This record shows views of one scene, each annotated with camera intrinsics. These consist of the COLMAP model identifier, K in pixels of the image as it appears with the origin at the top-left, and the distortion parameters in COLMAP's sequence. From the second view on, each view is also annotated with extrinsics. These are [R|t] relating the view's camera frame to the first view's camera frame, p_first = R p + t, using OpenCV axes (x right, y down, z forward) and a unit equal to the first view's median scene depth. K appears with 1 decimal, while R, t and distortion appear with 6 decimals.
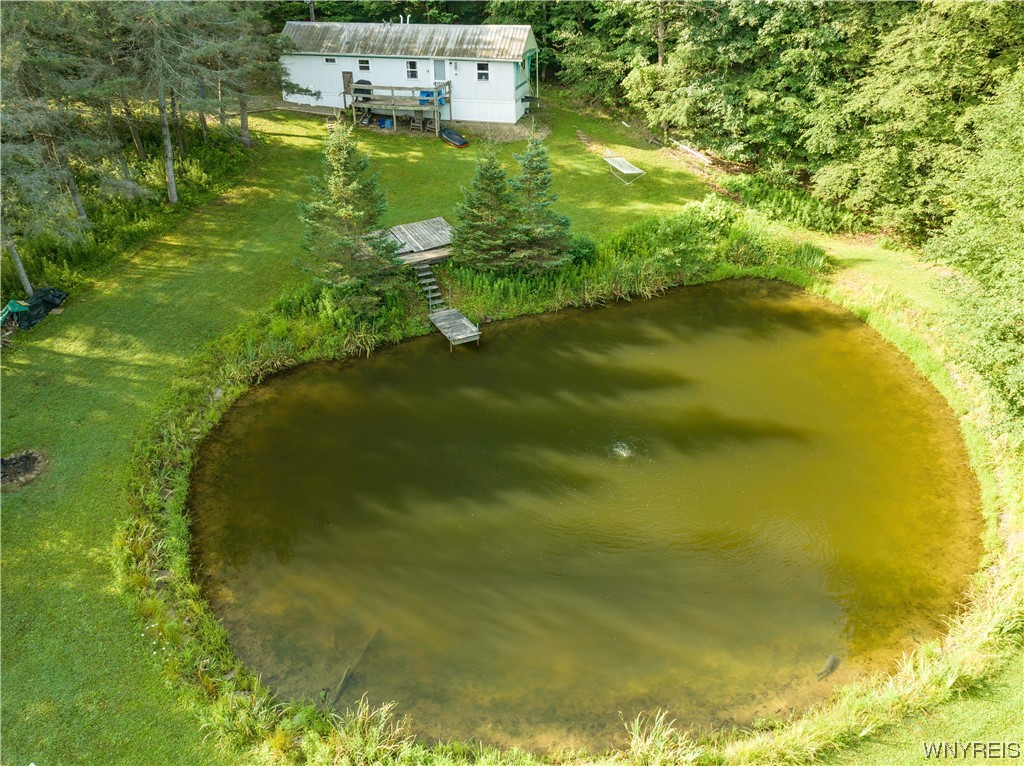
lens RADIAL K [[722.5, 0, 515.7], [0, 722.5, 383.1], [0, 0, 1]] dist [-0.042286, 0.011417]
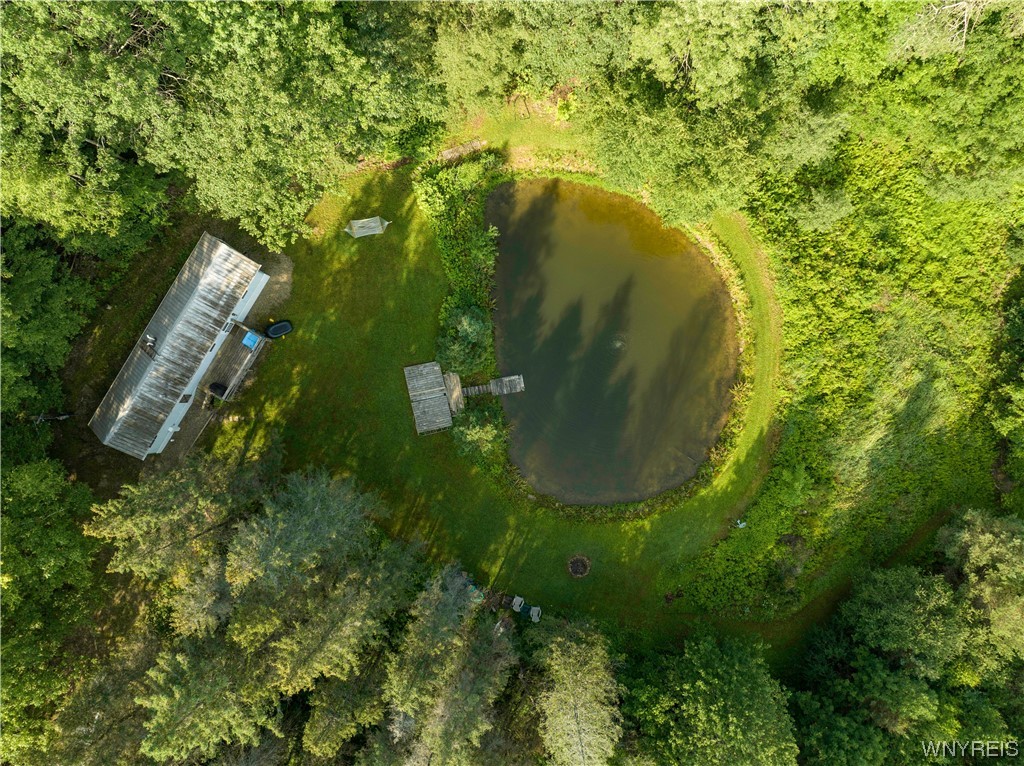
lens RADIAL K [[720.6, 0, 516.4], [0, 720.6, 384.7], [0, 0, 1]] dist [-0.037121, -0.002142]
pose [[0.296349, -0.955017, 0.010970, -0.090288], [0.504510, 0.166285, 0.847242, -1.582693], [-0.810955, -0.245545, 0.531093, -0.075107]]
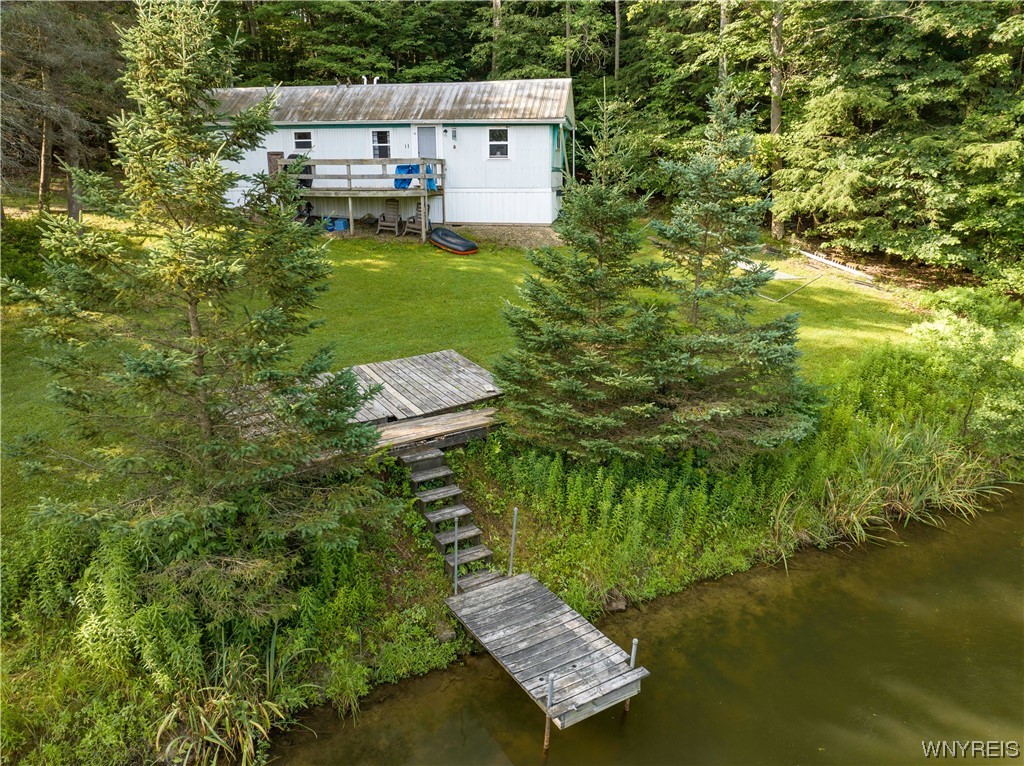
lens RADIAL K [[720.6, 0, 516.4], [0, 720.6, 384.7], [0, 0, 1]] dist [-0.037121, -0.002142]
pose [[0.997205, -0.019496, 0.072120, -0.103626], [0.038057, 0.963270, -0.265825, -0.092950], [-0.064289, 0.267827, 0.961320, 0.609838]]
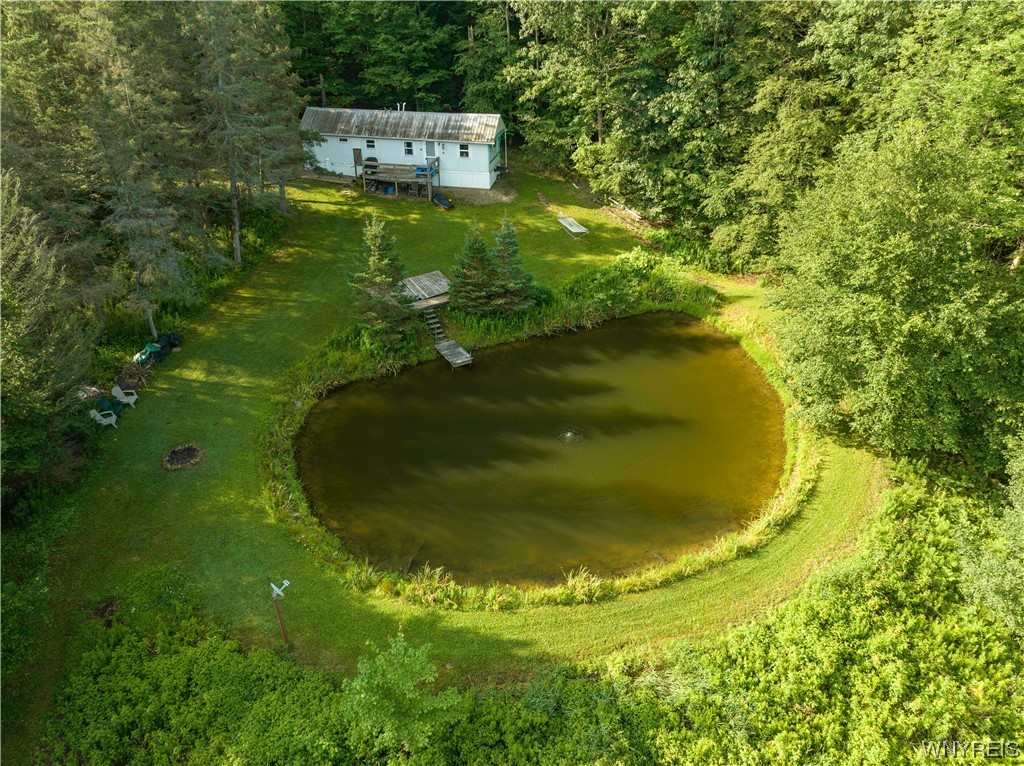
lens RADIAL K [[720.6, 0, 516.4], [0, 720.6, 384.7], [0, 0, 1]] dist [-0.037121, -0.002142]
pose [[0.998900, -0.022111, 0.041362, -0.018945], [0.022000, 0.999753, 0.003125, -0.016589], [-0.041421, -0.002212, 0.999139, -0.398379]]
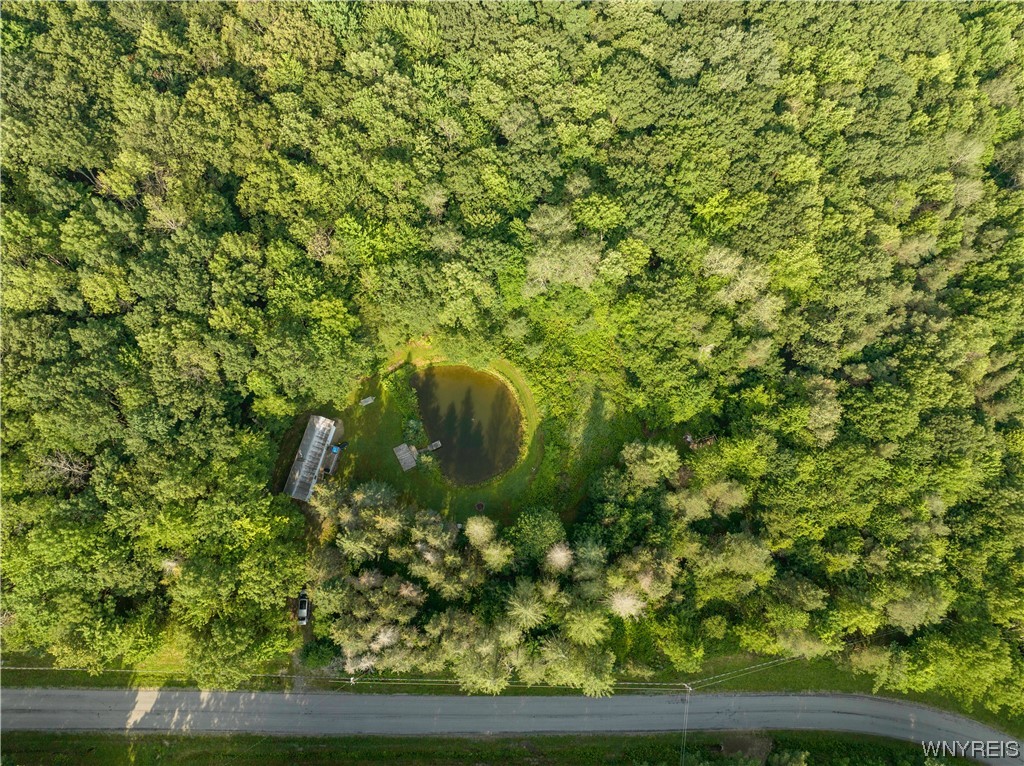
lens RADIAL K [[722.5, 0, 515.7], [0, 722.5, 383.1], [0, 0, 1]] dist [-0.042286, 0.011417]
pose [[0.020459, -0.953236, 0.301535, -1.066450], [0.523417, 0.267177, 0.809105, -3.604468], [-0.851831, 0.141275, 0.504406, -1.902006]]
